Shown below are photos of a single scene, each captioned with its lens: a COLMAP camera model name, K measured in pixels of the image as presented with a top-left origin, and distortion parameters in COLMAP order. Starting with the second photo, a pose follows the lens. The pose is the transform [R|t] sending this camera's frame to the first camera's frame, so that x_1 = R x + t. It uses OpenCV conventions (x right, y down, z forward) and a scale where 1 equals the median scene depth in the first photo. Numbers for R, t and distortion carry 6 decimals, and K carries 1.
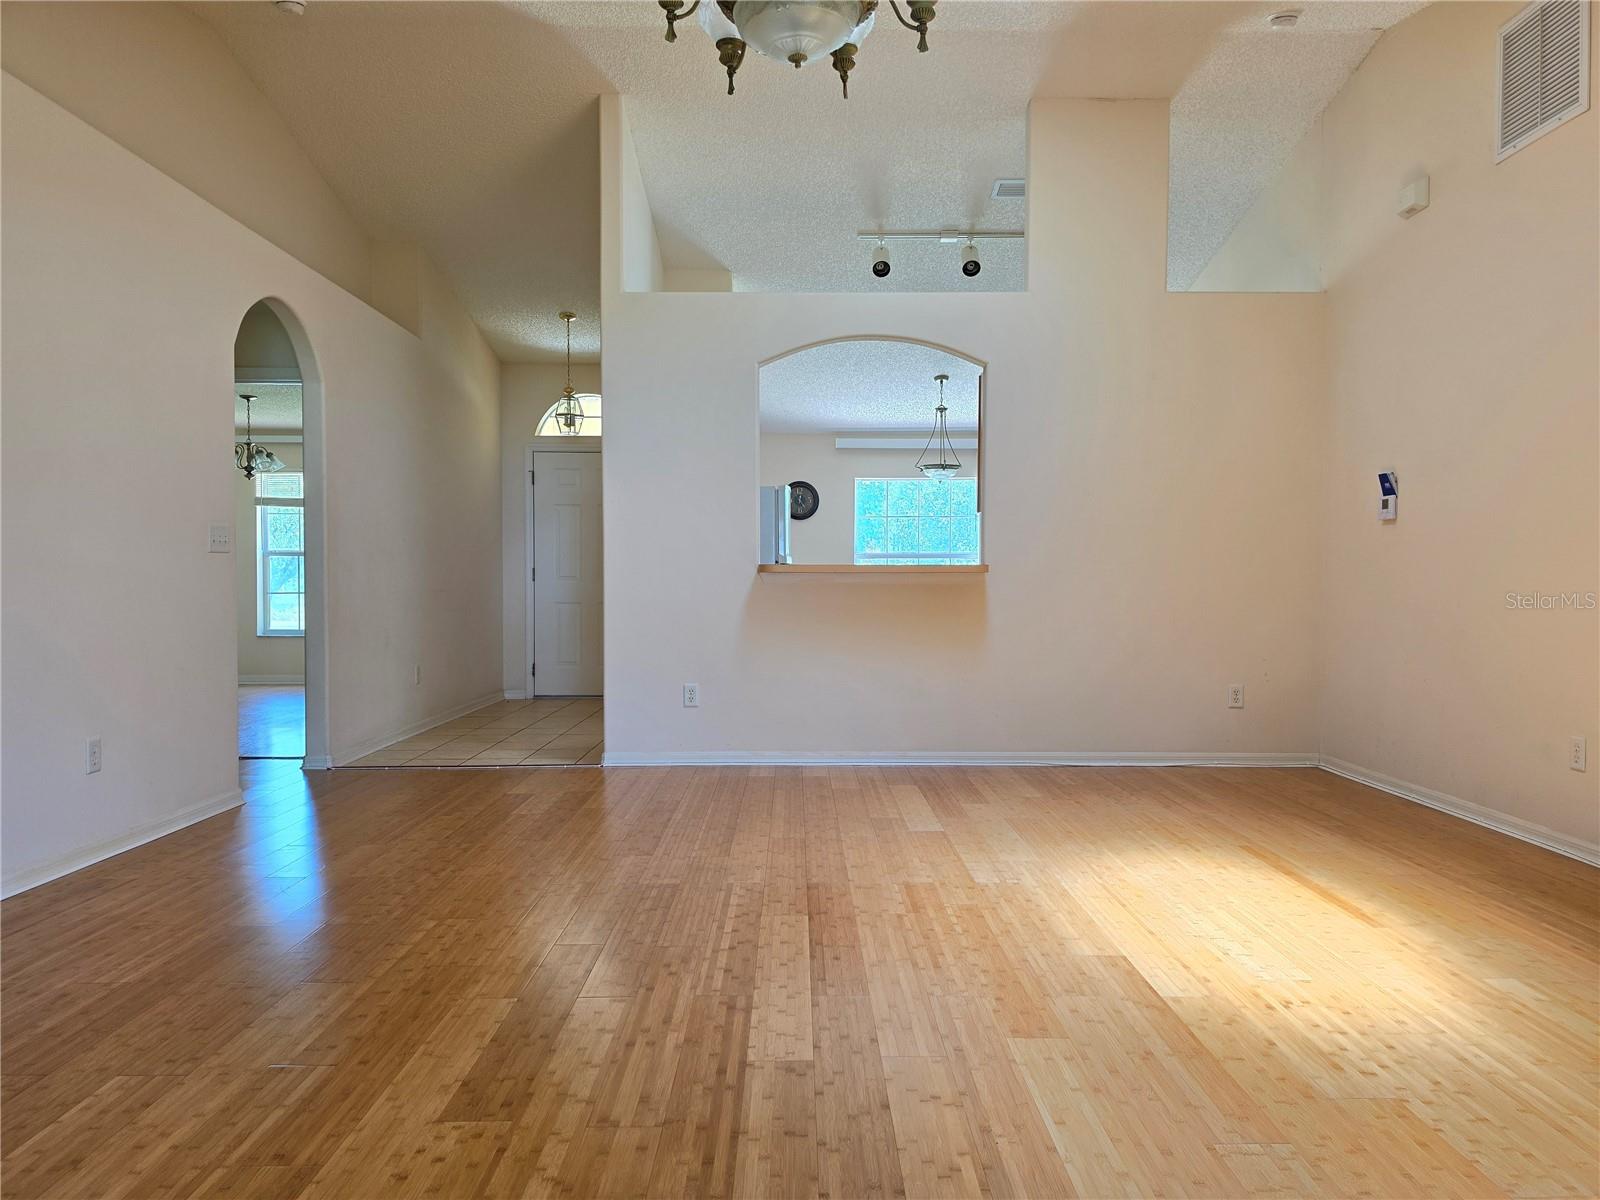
lens RADIAL K [[1094.2, 0, 793.8], [0, 1094.2, 605.7], [0, 0, 1]] dist [0.077279, -0.094680]
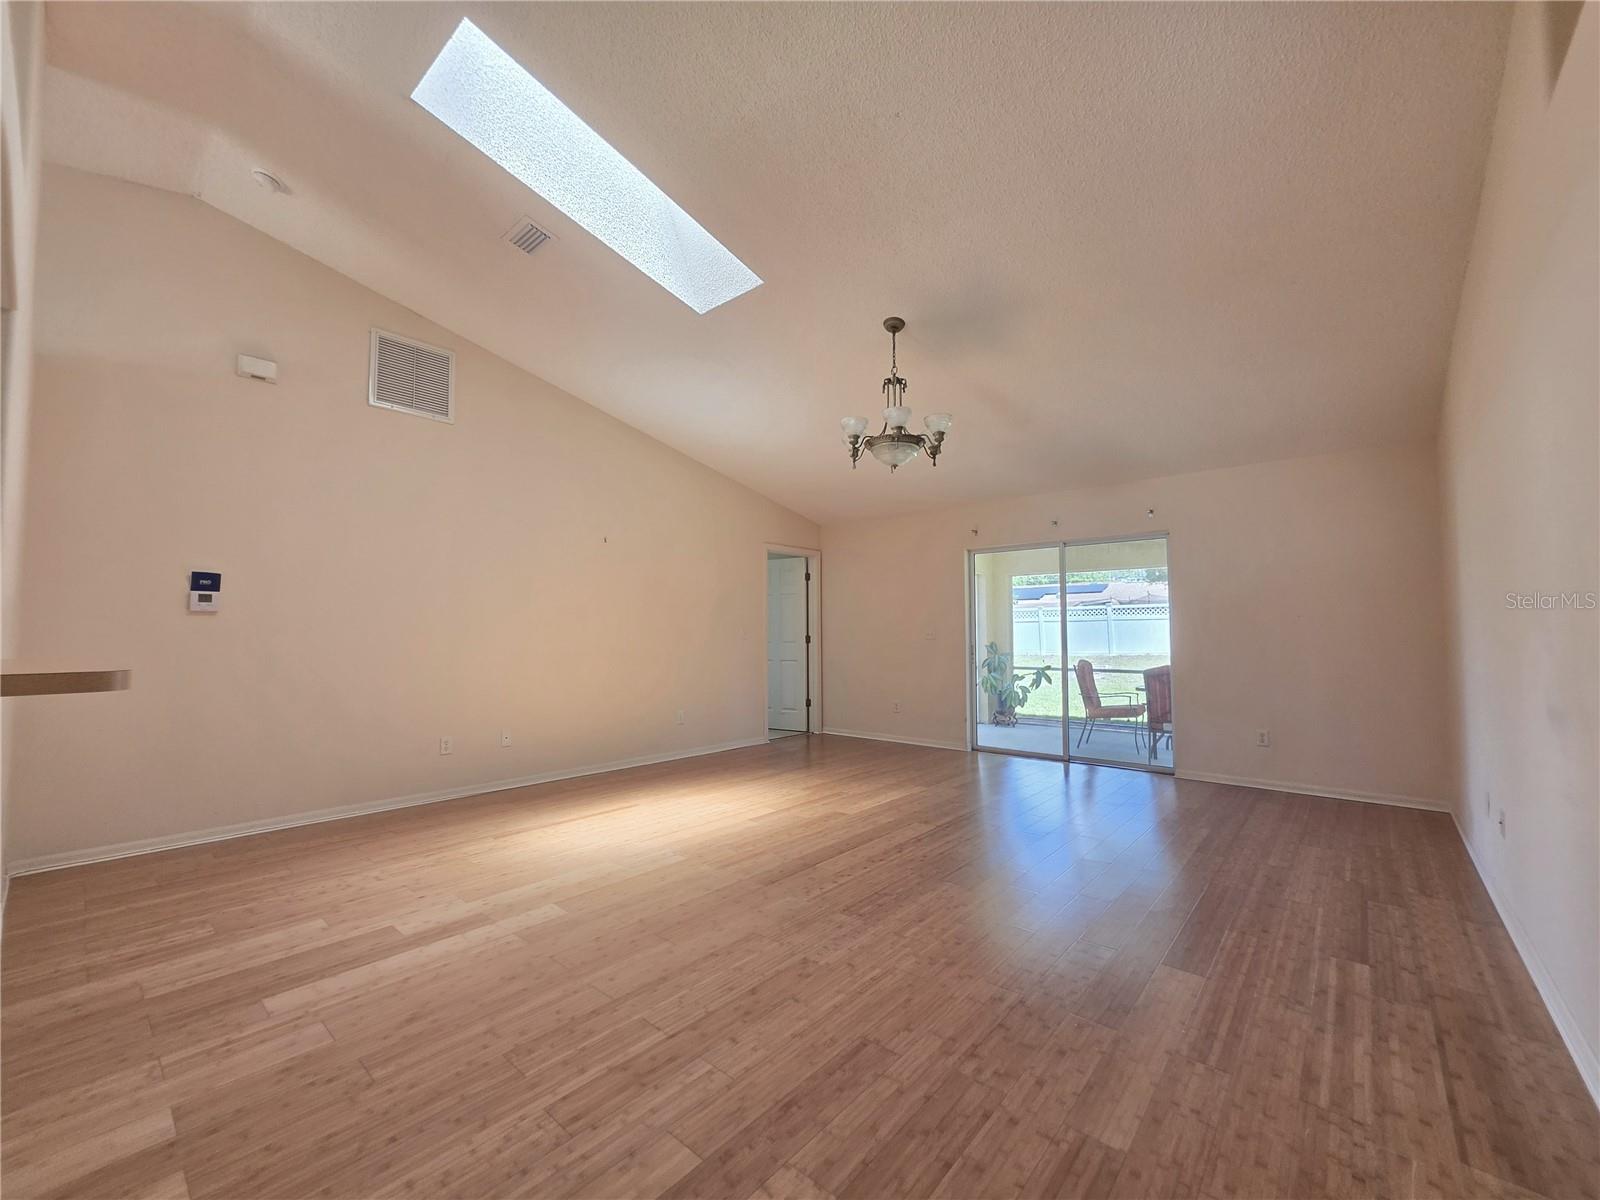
lens RADIAL K [[647.6, 0, 800.0], [0, 647.6, 600.0], [0, 0, 1]] dist [0.000694, 0.000023]
pose [[-0.756455, 0.033471, 0.653188, -0.653147], [0.011612, 0.999220, -0.037755, -0.092438], [-0.653942, -0.020975, -0.756254, 1.828414]]
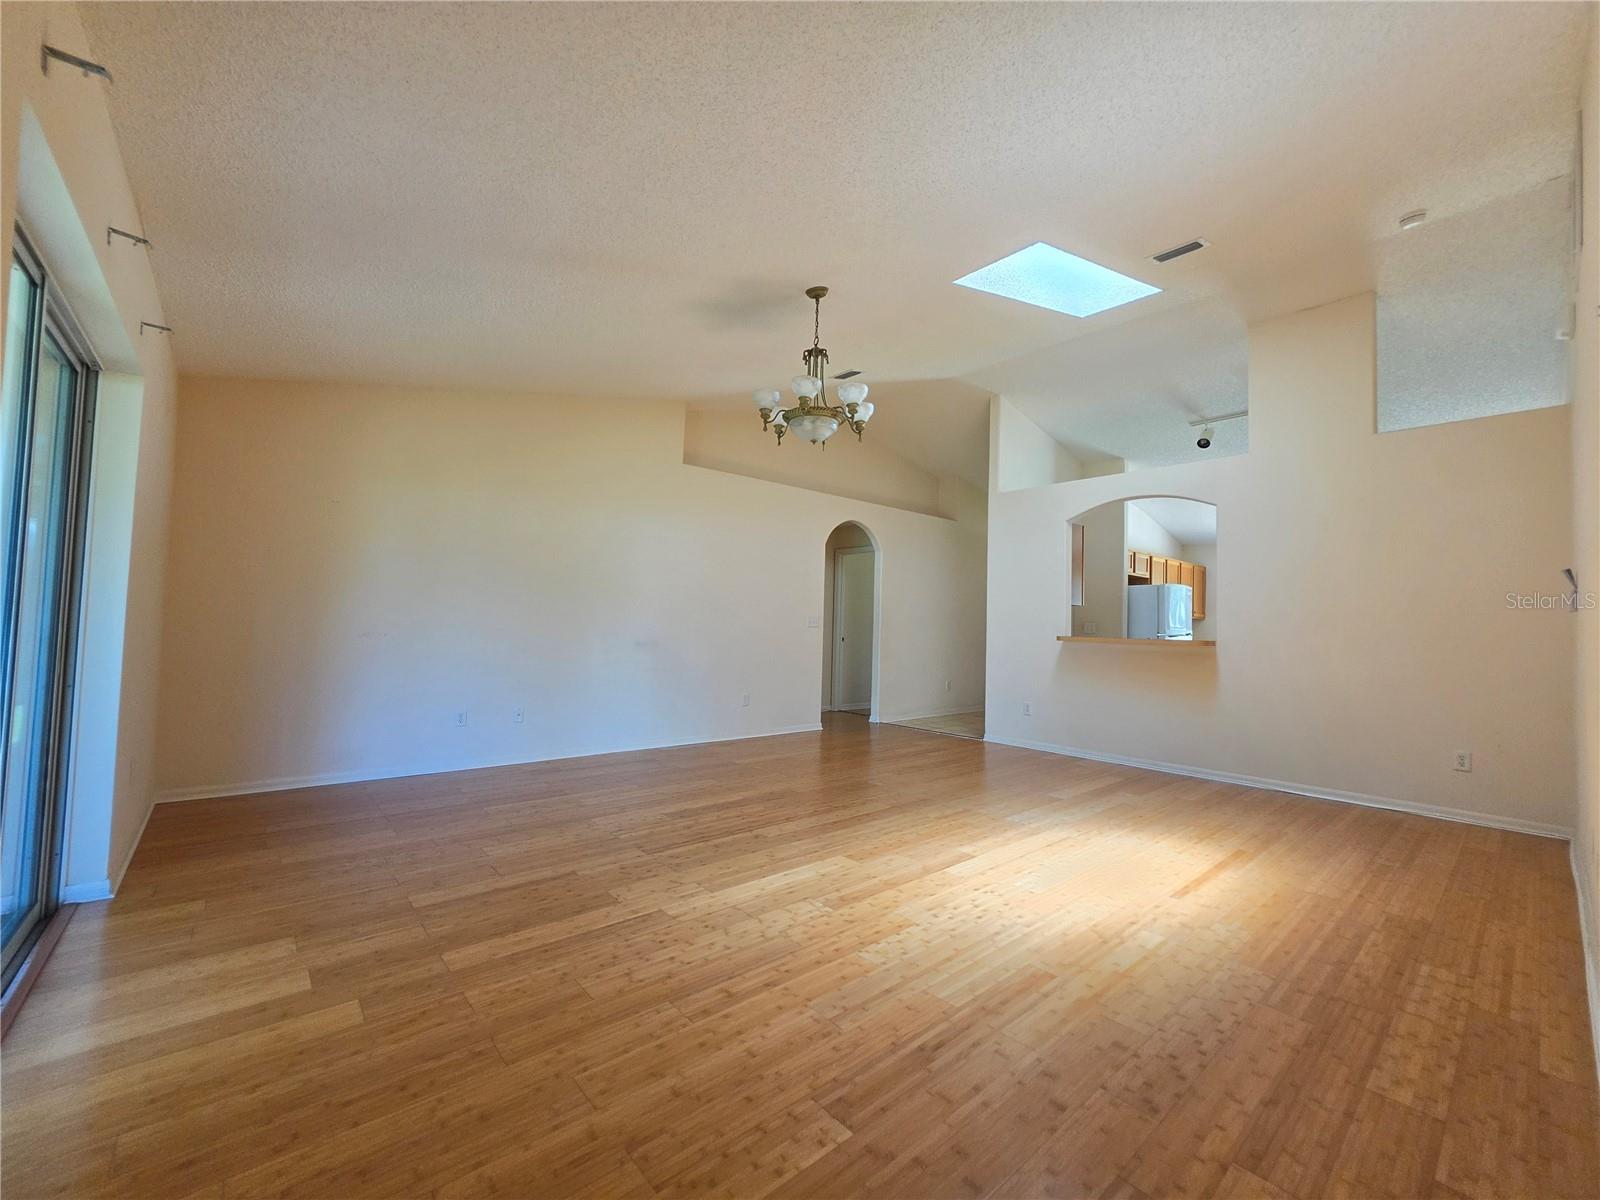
lens RADIAL K [[636.8, 0, 794.8], [0, 636.8, 602.0], [0, 0, 1]] dist [-0.001592, 0.000140]
pose [[0.651724, -0.013410, -0.758338, 0.844189], [-0.042079, 0.997665, -0.053804, -0.037441], [0.757288, 0.066975, 0.649638, 0.040935]]
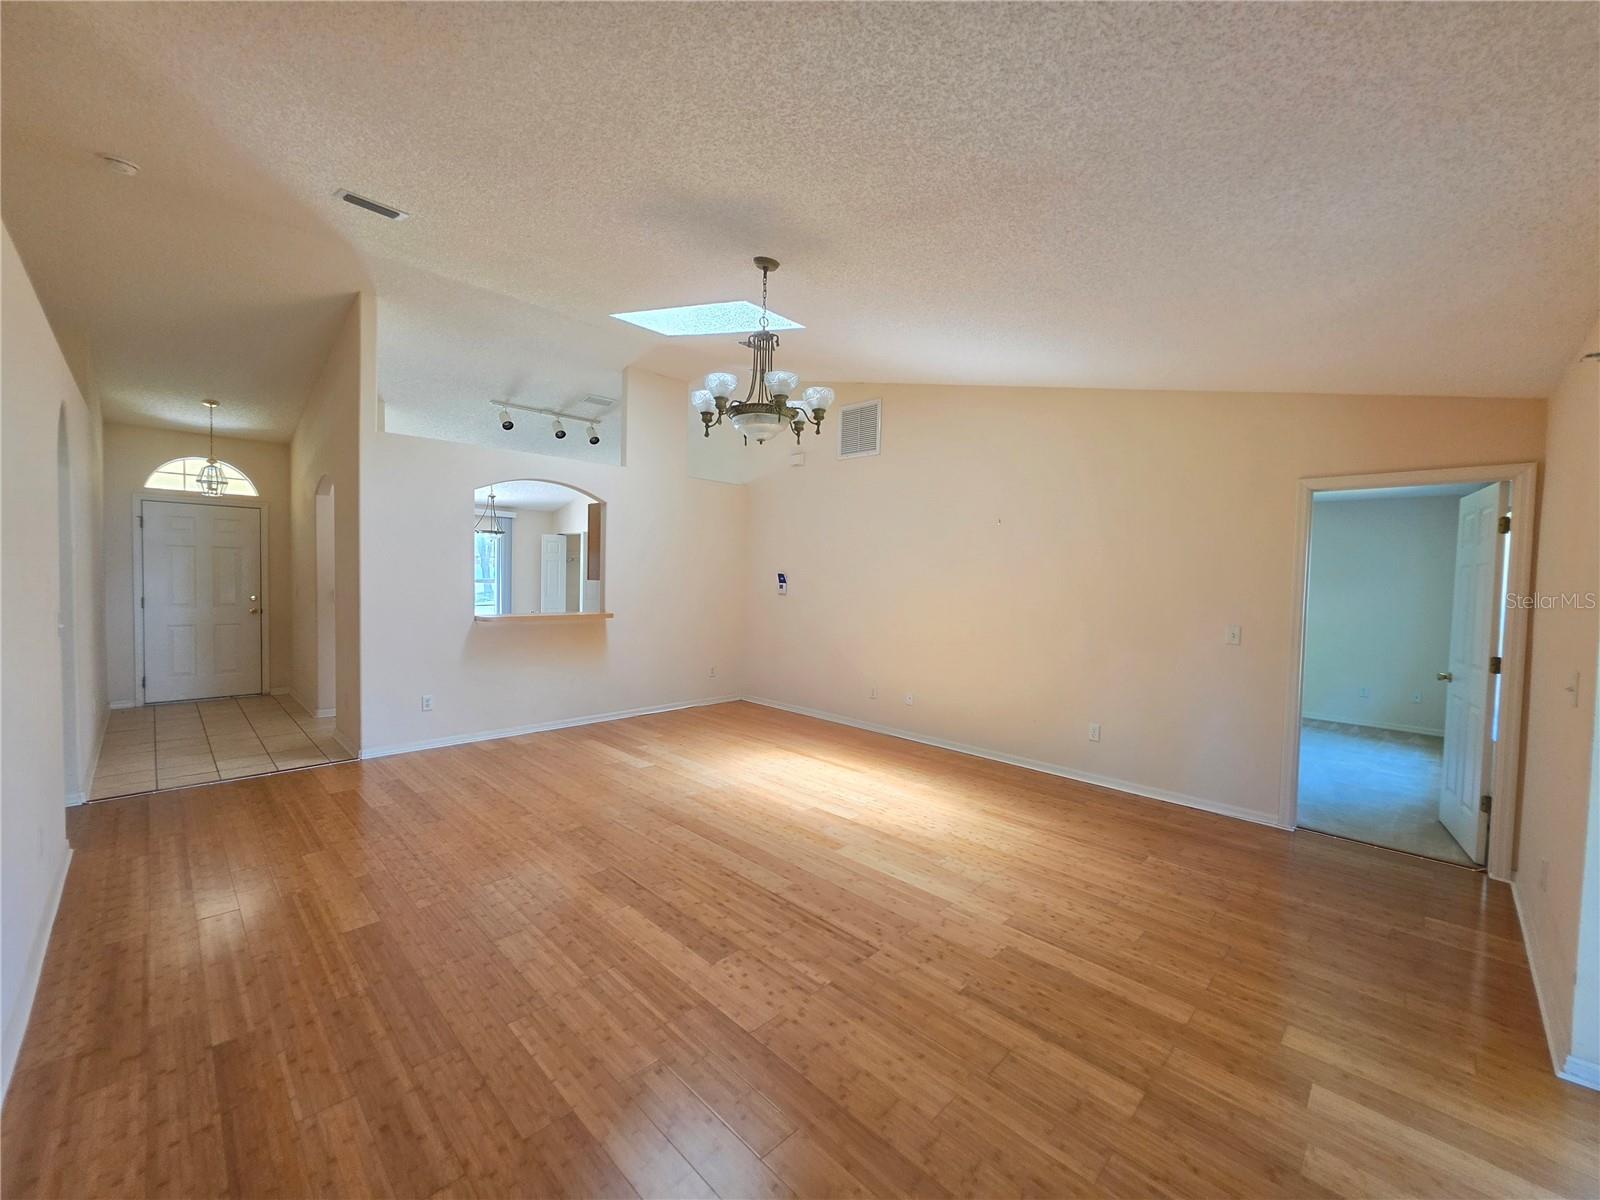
lens RADIAL K [[648.9, 0, 785.8], [0, 648.9, 596.6], [0, 0, 1]] dist [-0.000990, 0.000089]
pose [[0.715112, -0.008926, 0.698953, -0.685523], [-0.006759, 0.999783, 0.019683, -0.161605], [-0.698977, -0.018800, 0.714897, 0.027649]]
